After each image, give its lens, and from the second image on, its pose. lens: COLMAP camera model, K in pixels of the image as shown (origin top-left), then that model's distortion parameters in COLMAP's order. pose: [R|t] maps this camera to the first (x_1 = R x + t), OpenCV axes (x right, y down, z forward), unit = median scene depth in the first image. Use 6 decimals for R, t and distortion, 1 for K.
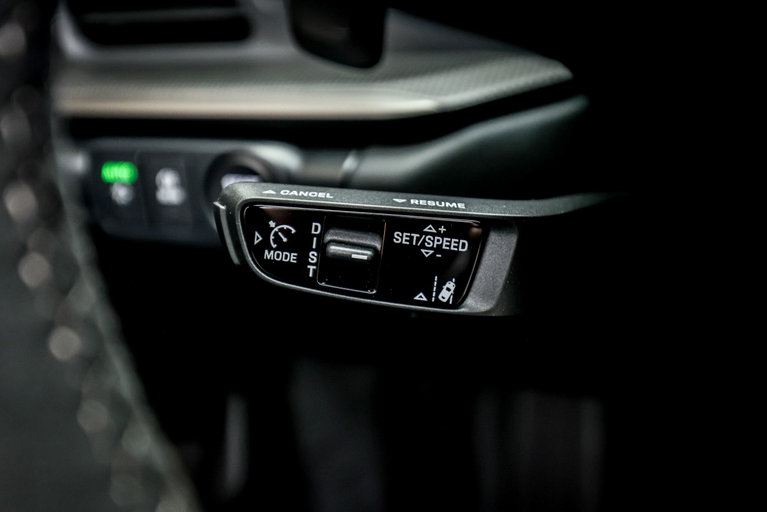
lens RADIAL K [[723.2, 0, 383.5], [0, 723.2, 256.0], [0, 0, 1]] dist [0.040525, 0.000117]
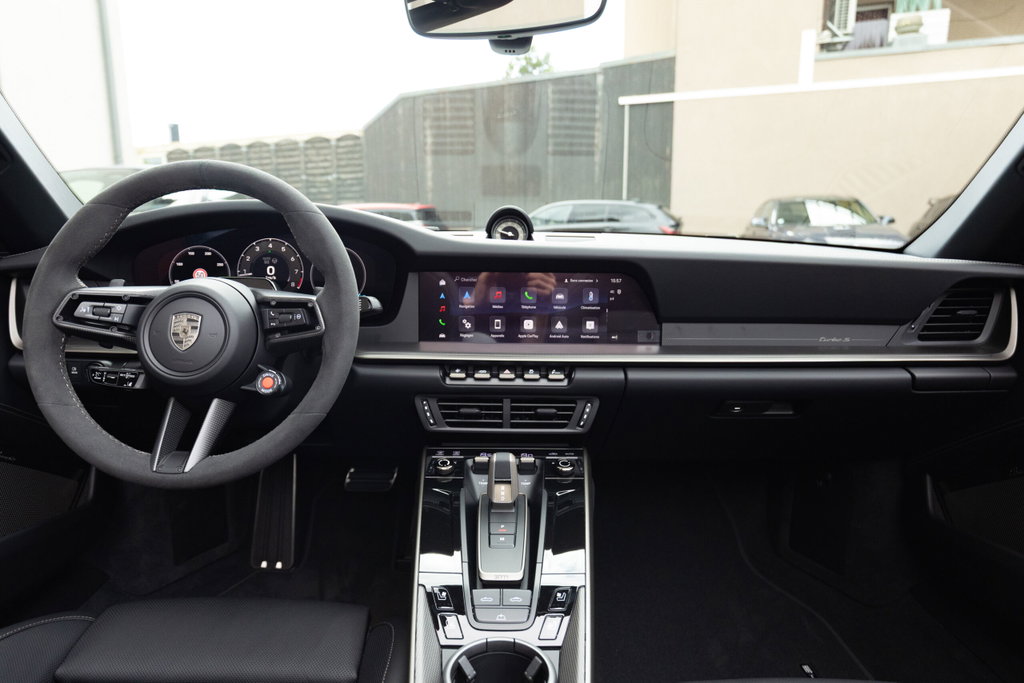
lens RADIAL K [[613.6, 0, 506.9], [0, 613.6, 329.6], [0, 0, 1]] dist [-0.005504, 0.001456]
pose [[0.944581, 0.025383, 0.327295, 1.323144], [0.048799, 0.975072, -0.216455, 0.833602], [-0.324630, 0.220431, 0.919796, -4.597514]]
